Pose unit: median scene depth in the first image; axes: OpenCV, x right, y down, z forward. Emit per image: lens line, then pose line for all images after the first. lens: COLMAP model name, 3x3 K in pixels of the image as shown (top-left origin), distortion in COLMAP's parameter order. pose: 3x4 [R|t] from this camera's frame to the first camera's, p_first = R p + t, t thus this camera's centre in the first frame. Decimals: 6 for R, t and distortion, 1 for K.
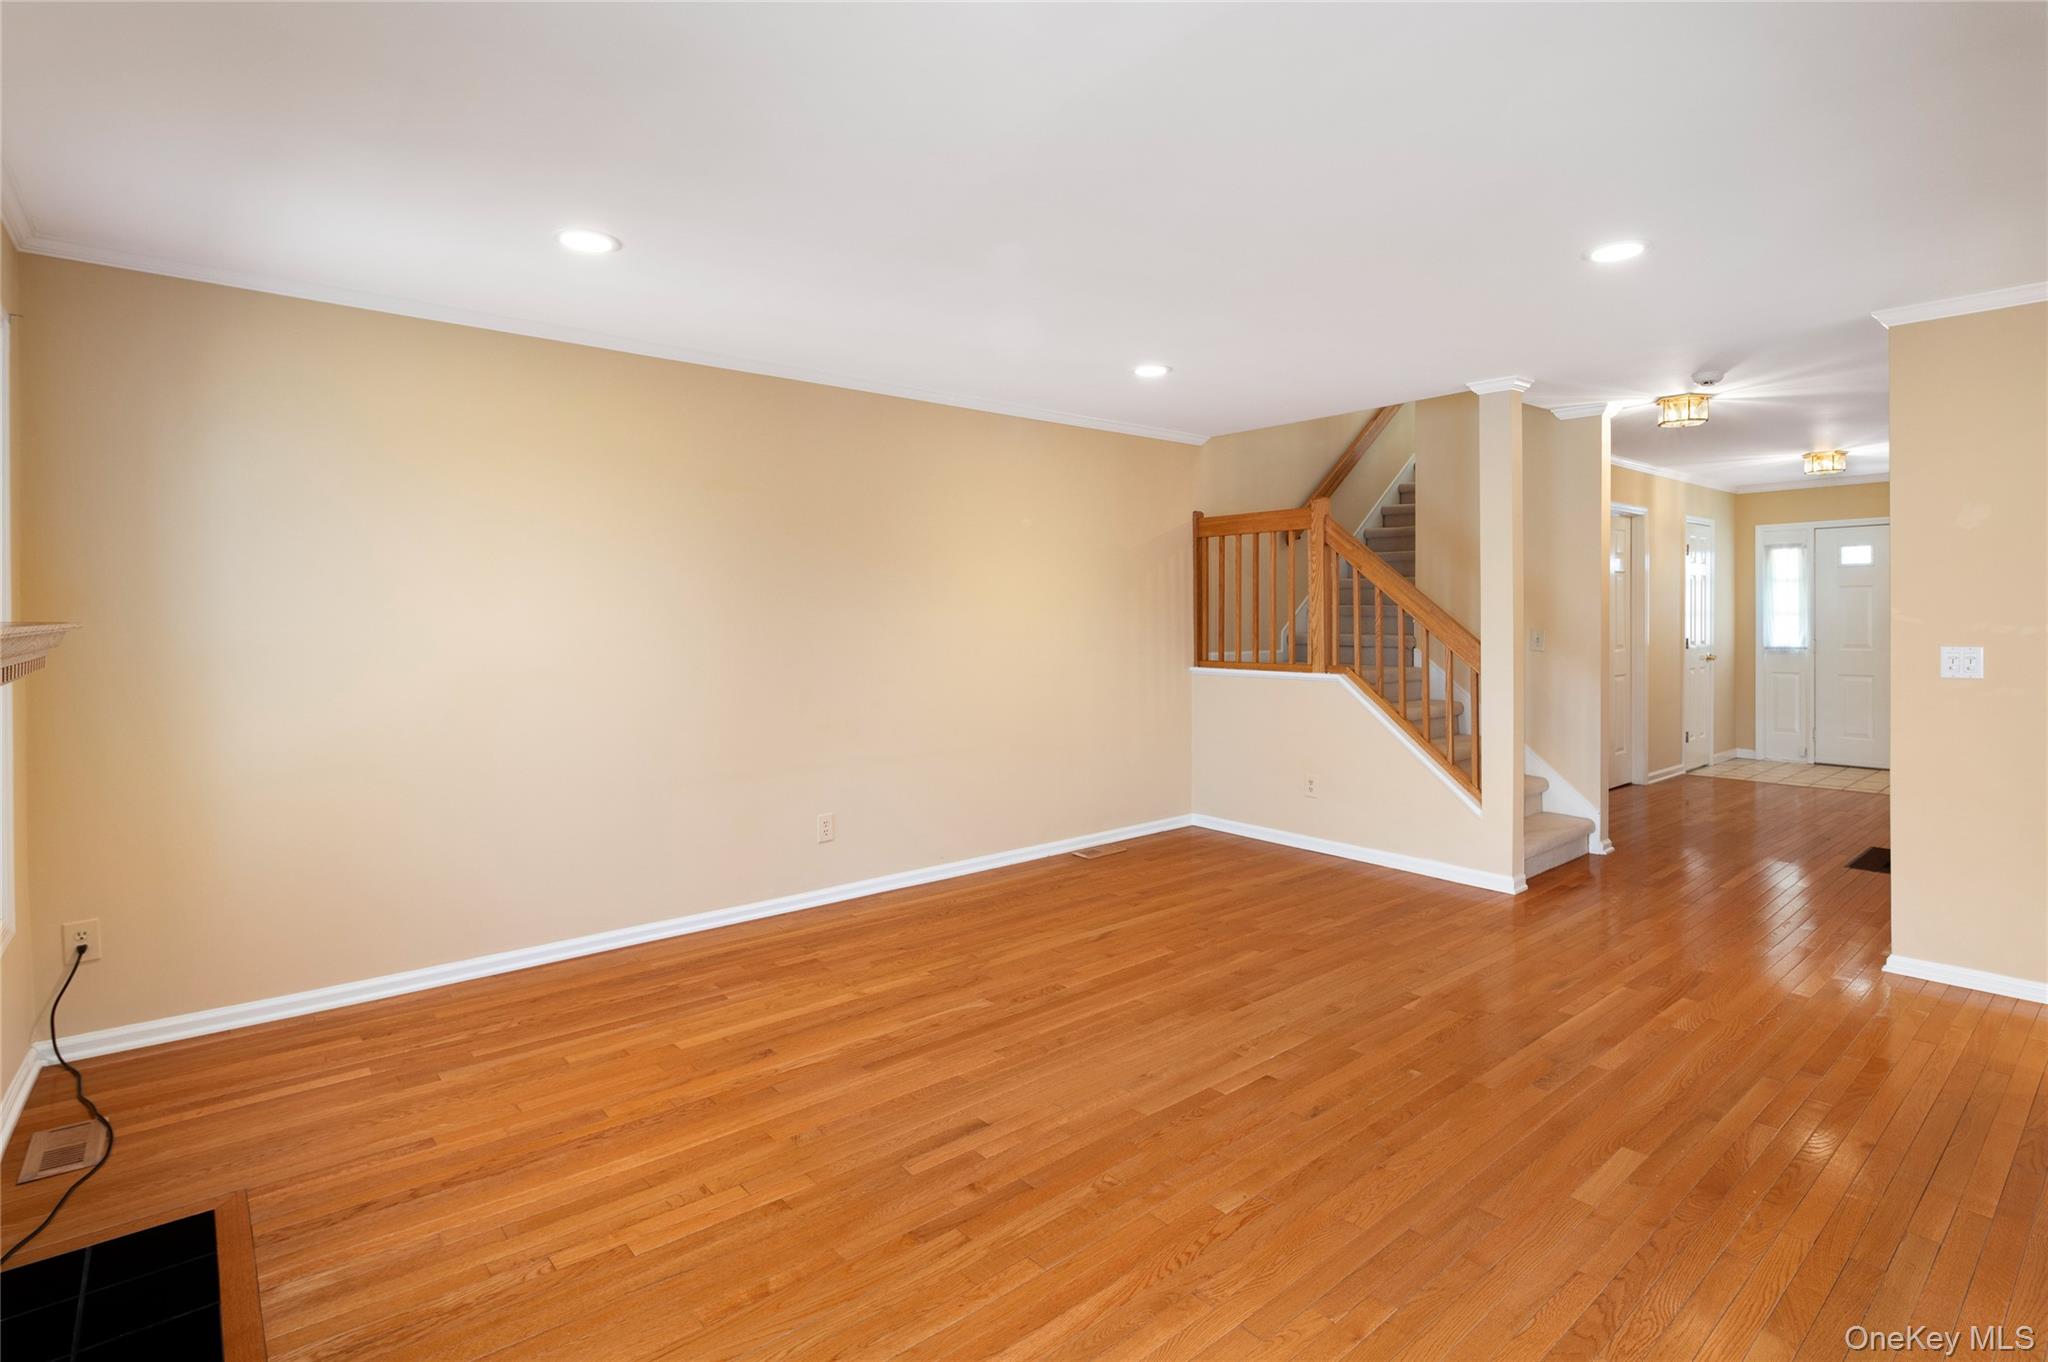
lens RADIAL K [[997.8, 0, 1034.2], [0, 997.8, 622.4], [0, 0, 1]] dist [0.003800, -0.003704]
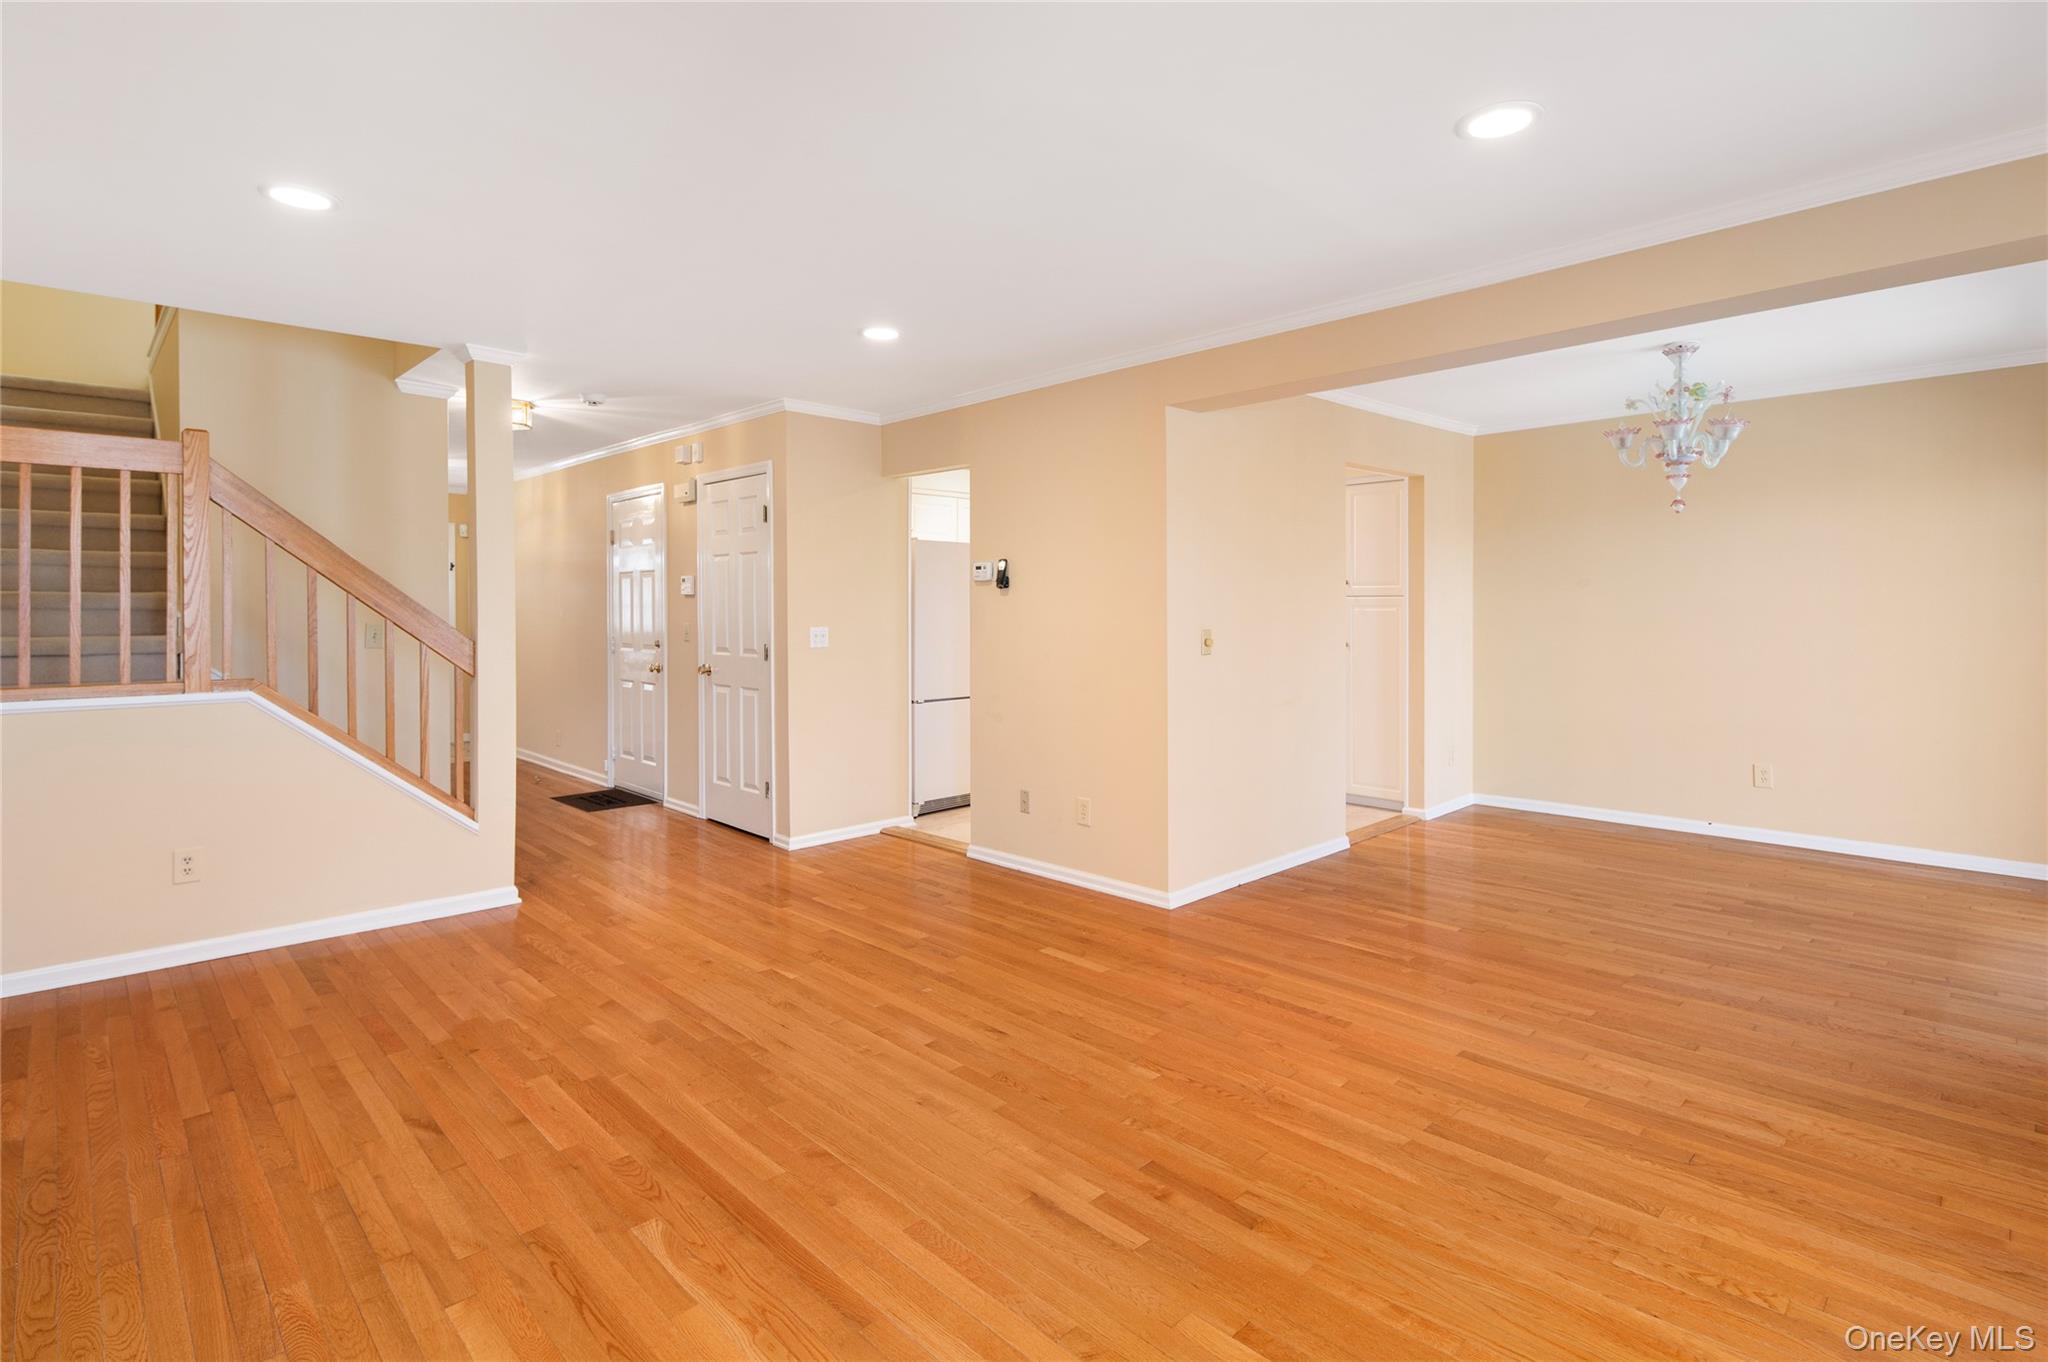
lens RADIAL K [[997.8, 0, 1036.2], [0, 997.8, 607.6], [0, 0, 1]] dist [0.003800, -0.003704]
pose [[-0.066109, 0.001490, 0.997811, -0.721136], [0.007230, 0.999973, -0.001015, -0.001779], [-0.997786, 0.007147, -0.066118, 0.838261]]
